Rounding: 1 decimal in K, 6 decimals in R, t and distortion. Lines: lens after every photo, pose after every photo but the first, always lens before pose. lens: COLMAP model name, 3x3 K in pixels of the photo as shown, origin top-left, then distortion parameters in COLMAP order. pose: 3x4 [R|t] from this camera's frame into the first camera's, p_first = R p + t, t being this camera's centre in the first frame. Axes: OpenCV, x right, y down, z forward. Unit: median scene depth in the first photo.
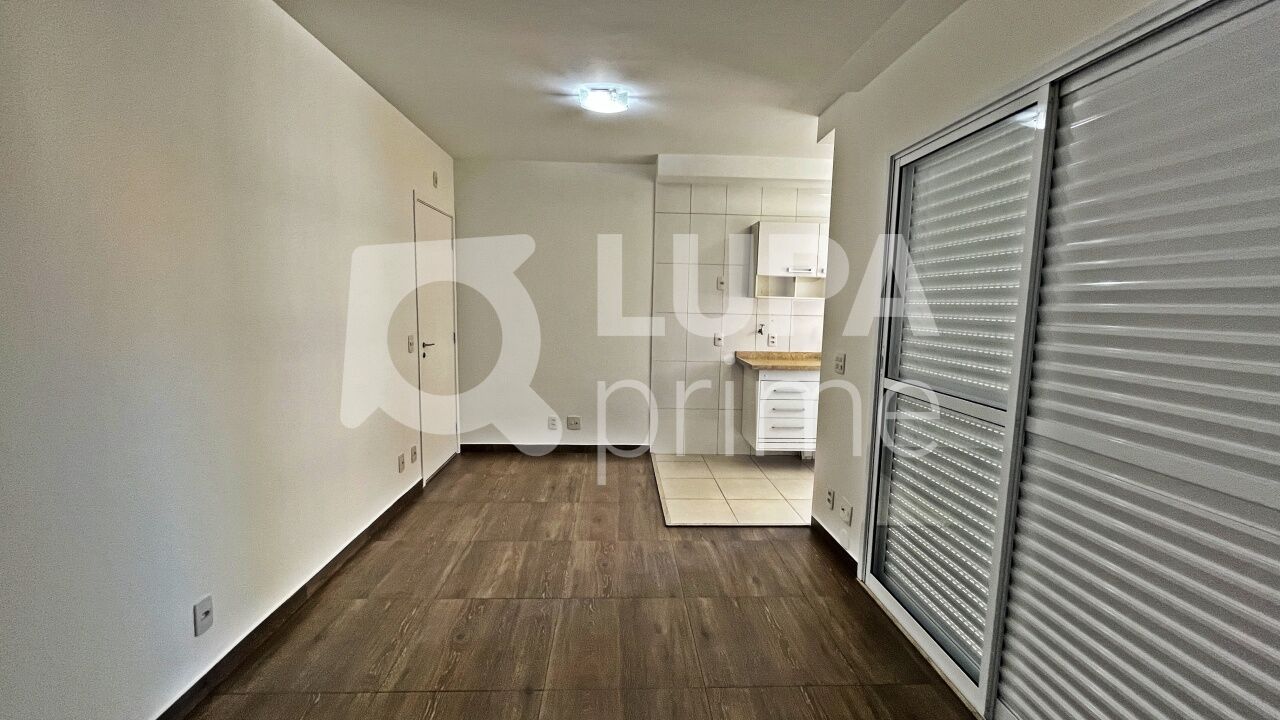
lens RADIAL K [[514.9, 0, 640.0], [0, 514.9, 360.0], [0, 0, 1]] dist [-0.003021, 0.000024]
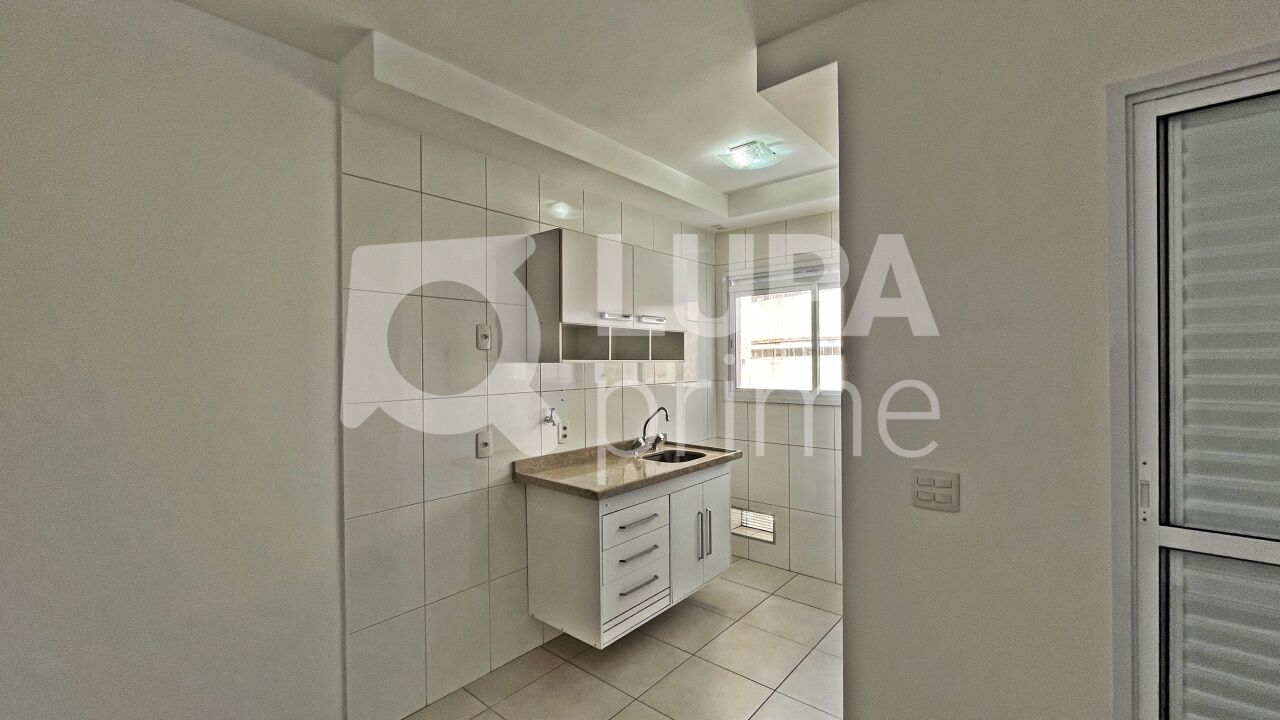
lens RADIAL K [[514.9, 0, 640.0], [0, 514.9, 360.0], [0, 0, 1]] dist [-0.003021, 0.000024]
pose [[0.676317, -0.031052, 0.735956, -0.122339], [0.099352, 0.993827, -0.049368, -0.085906], [-0.729880, 0.106507, 0.675227, 0.545812]]
